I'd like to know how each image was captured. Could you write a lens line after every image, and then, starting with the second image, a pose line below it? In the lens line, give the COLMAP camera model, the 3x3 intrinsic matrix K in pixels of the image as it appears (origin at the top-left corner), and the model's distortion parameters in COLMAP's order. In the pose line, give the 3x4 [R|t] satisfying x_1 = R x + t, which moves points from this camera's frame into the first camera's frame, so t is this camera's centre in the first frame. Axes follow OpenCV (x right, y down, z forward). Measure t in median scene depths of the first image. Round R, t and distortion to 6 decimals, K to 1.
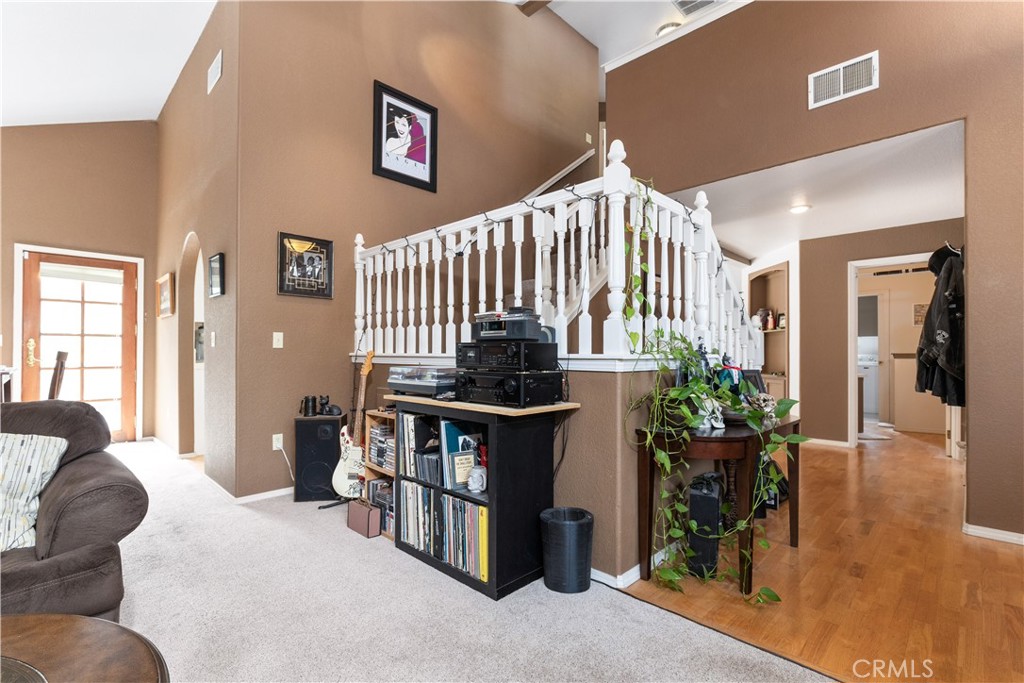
lens RADIAL K [[468.9, 0, 510.8], [0, 468.9, 348.0], [0, 0, 1]] dist [0.001195, -0.000013]
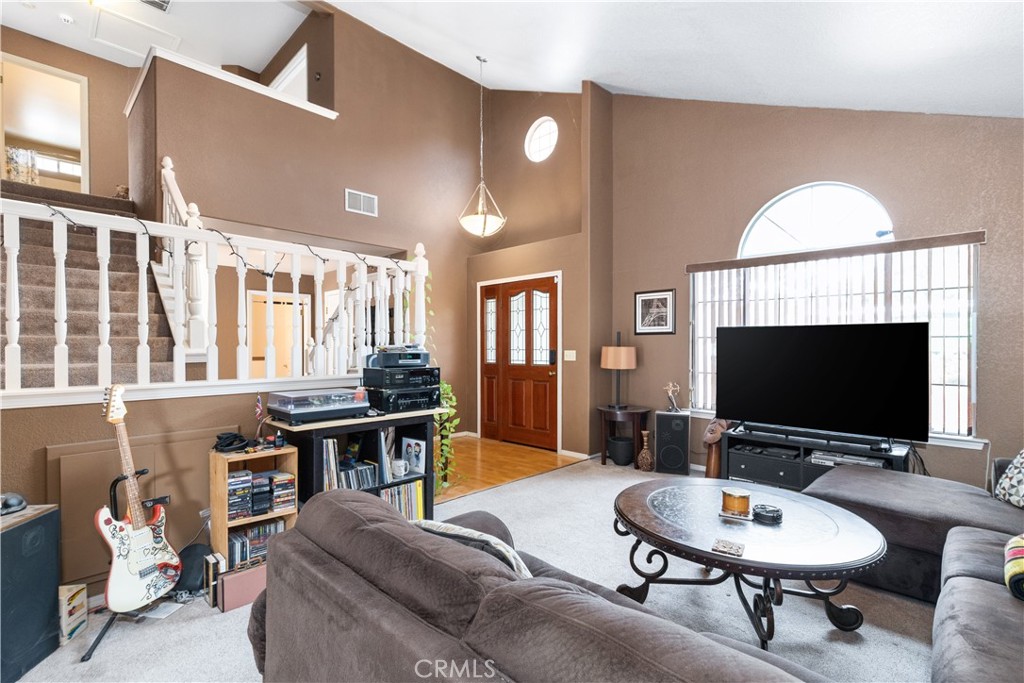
lens RADIAL K [[468.9, 0, 510.8], [0, 468.9, 348.0], [0, 0, 1]] dist [0.001195, -0.000013]
pose [[0.000864, 0.000729, 0.999999, -1.233223], [-0.003959, 0.999992, -0.000725, -0.060883], [-0.999992, -0.003959, 0.000867, 0.580705]]
